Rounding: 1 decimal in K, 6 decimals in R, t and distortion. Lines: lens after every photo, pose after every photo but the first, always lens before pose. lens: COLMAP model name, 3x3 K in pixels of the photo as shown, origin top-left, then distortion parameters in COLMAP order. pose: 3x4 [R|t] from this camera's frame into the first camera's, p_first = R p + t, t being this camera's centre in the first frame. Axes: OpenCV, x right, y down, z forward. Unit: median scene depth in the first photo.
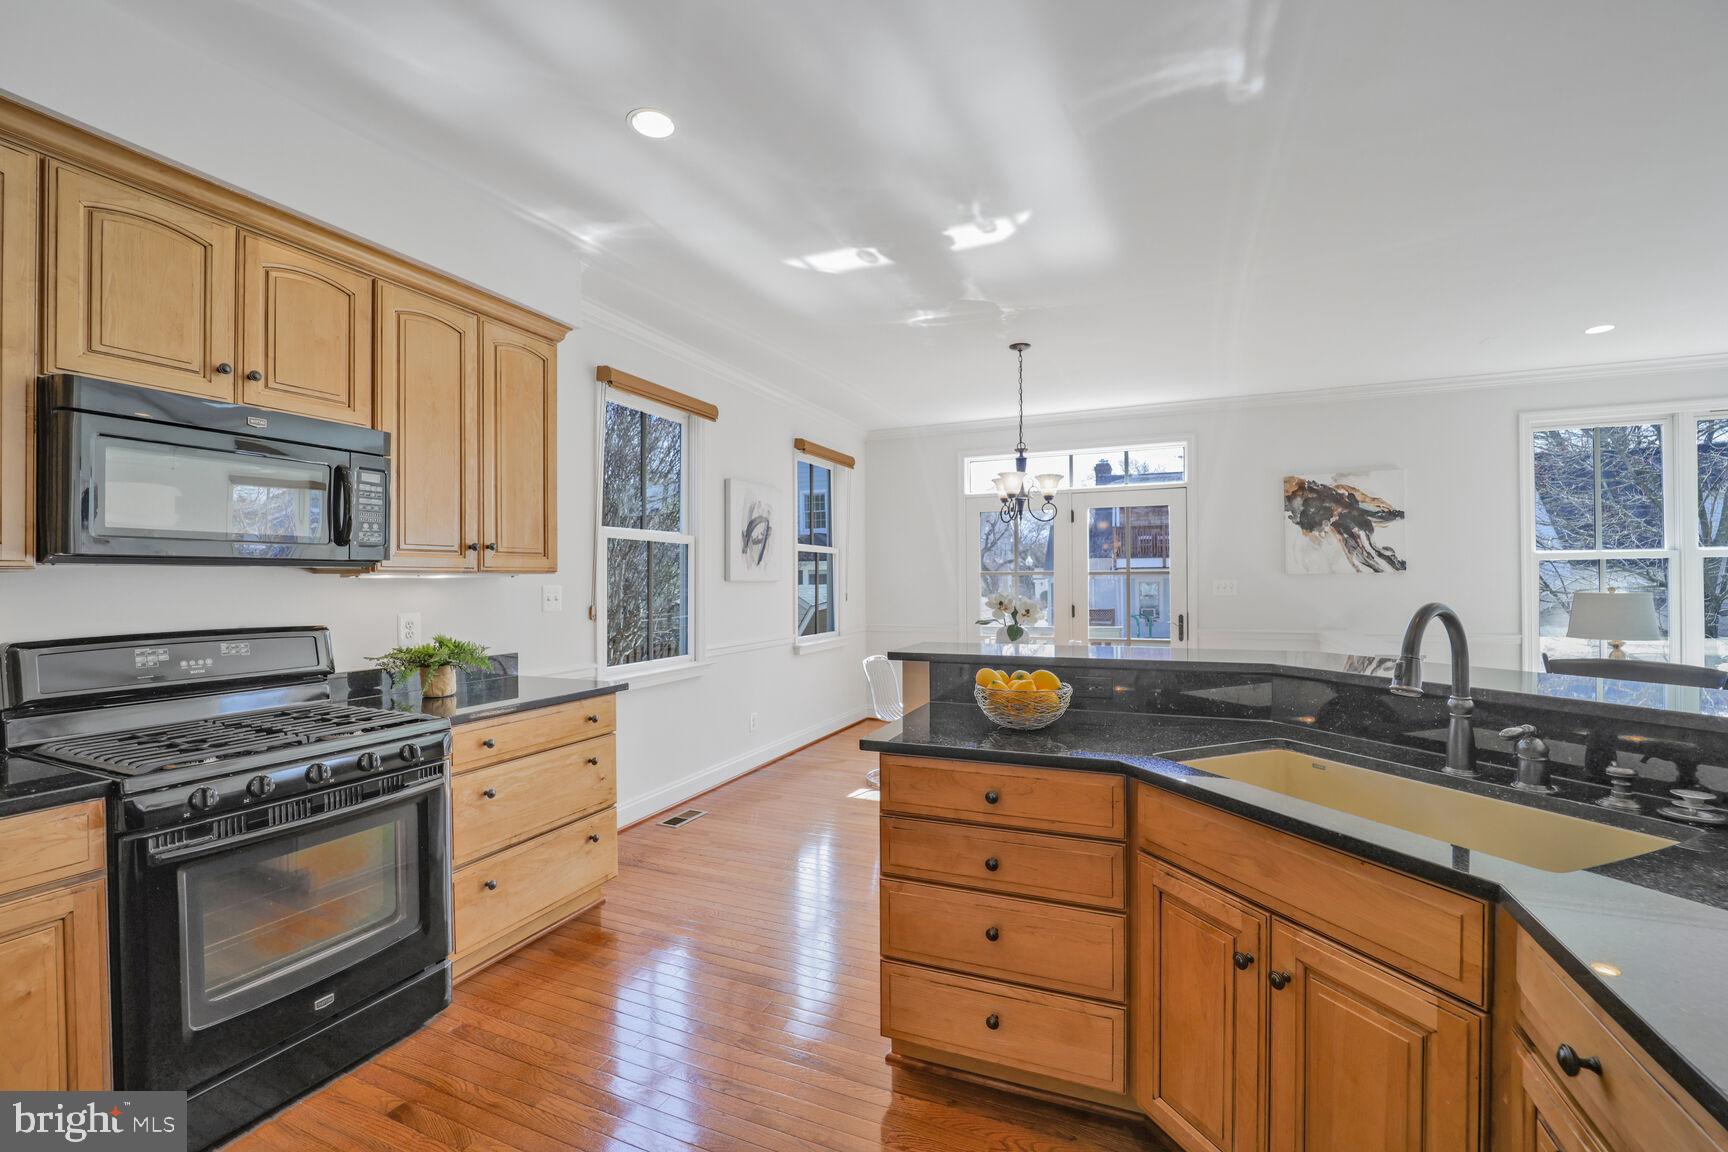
lens RADIAL K [[705.9, 0, 866.0], [0, 705.9, 579.9], [0, 0, 1]] dist [-0.016366, 0.000481]
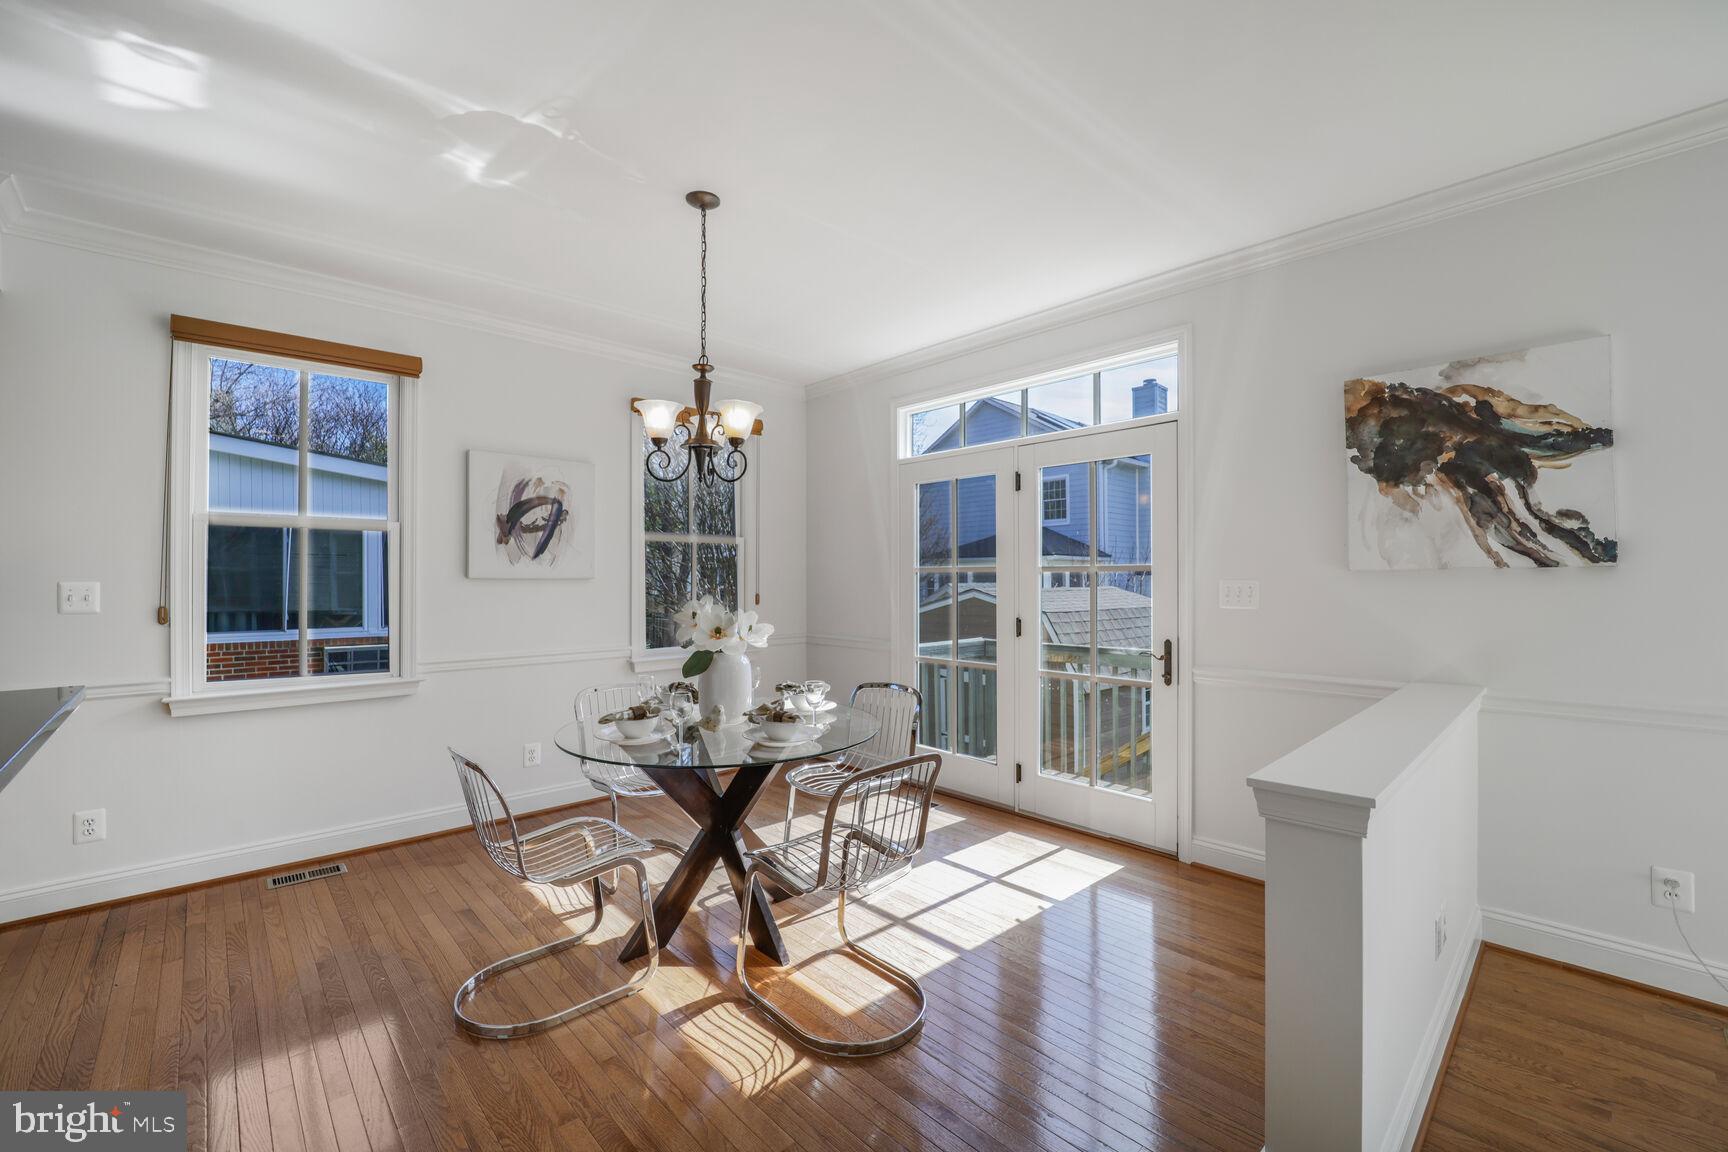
lens RADIAL K [[710.9, 0, 864.0], [0, 710.9, 576.0], [0, 0, 1]] dist [-0.022997, -0.000304]
pose [[0.923456, 0.004135, -0.383682, 0.586354], [-0.004131, 0.999991, 0.000835, -0.003747], [0.383682, 0.000814, 0.923465, 0.483023]]
